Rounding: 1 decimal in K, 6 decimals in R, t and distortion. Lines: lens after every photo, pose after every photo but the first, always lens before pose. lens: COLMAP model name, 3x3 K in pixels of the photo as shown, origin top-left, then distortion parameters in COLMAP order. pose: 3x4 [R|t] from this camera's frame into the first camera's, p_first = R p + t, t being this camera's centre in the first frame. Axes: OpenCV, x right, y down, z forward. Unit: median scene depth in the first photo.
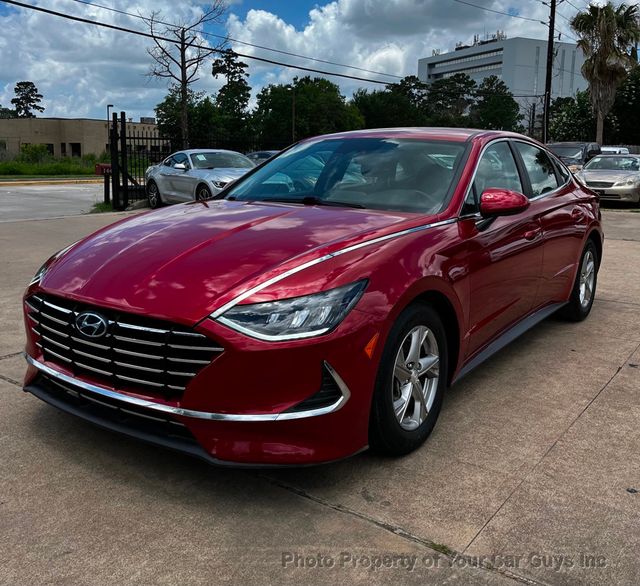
lens RADIAL K [[645.5, 0, 324.9], [0, 645.5, 269.0], [0, 0, 1]] dist [0.011702, 0.008416]
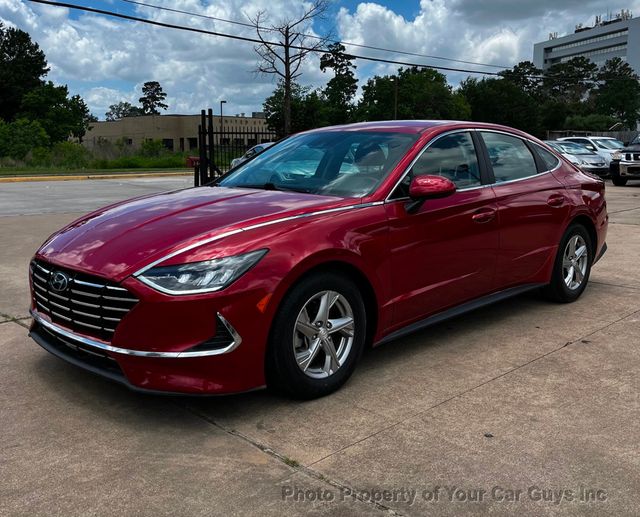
lens RADIAL K [[643.4, 0, 320.0], [0, 643.4, 258.5], [0, 0, 1]] dist [0.019474, -0.008168]
pose [[0.984757, 0.014008, -0.173372, 0.235118], [-0.014319, 0.999897, -0.000542, 0.020842], [0.173347, 0.003016, 0.984856, -0.112099]]
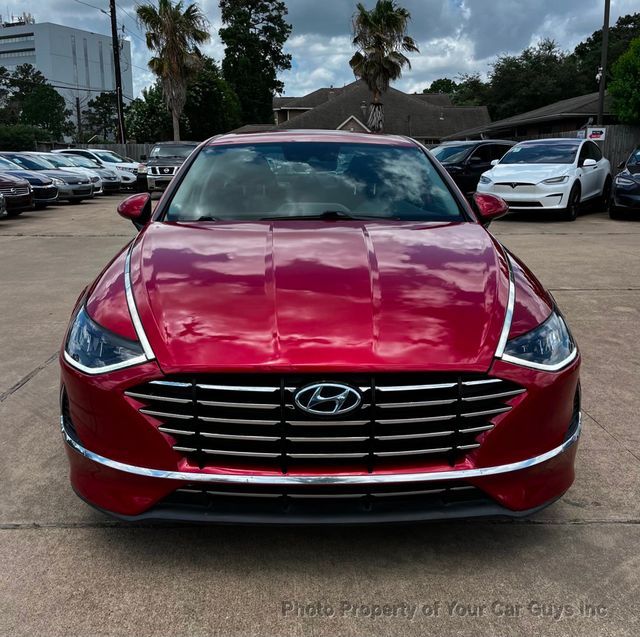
lens RADIAL K [[664.6, 0, 320.0], [0, 664.6, 318.5], [0, 0, 1]] dist [0.071803, -0.102306]
pose [[0.802068, -0.148712, 0.578422, -0.508101], [0.110117, 0.988722, 0.101506, -0.054374], [-0.586994, -0.017721, 0.809397, 0.237762]]
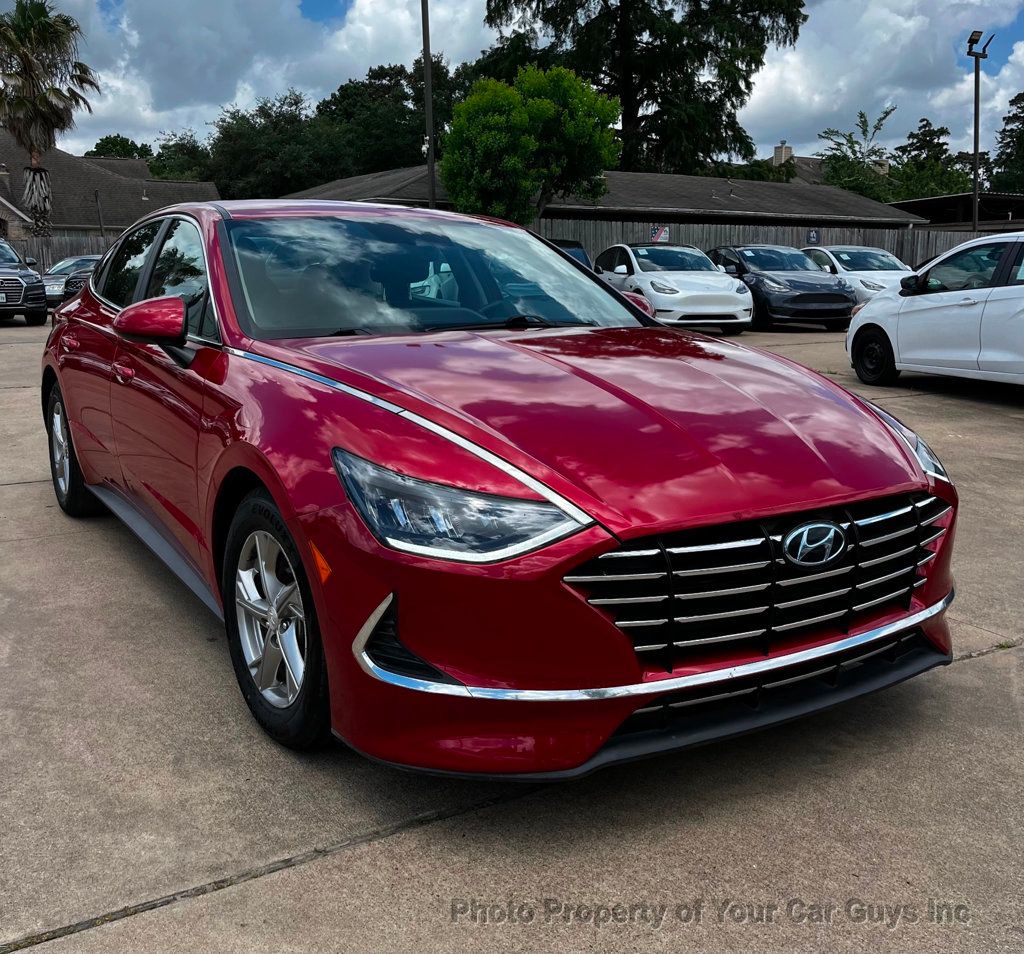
lens RADIAL K [[1023.3, 0, 512.0], [0, 1023.3, 477.0], [0, 0, 1]] dist [0.010336, 0.032196]
pose [[0.390066, -0.196267, 0.899627, -0.799927], [0.159052, 0.976695, 0.144118, -0.090976], [-0.906946, 0.086872, 0.412192, 0.545497]]
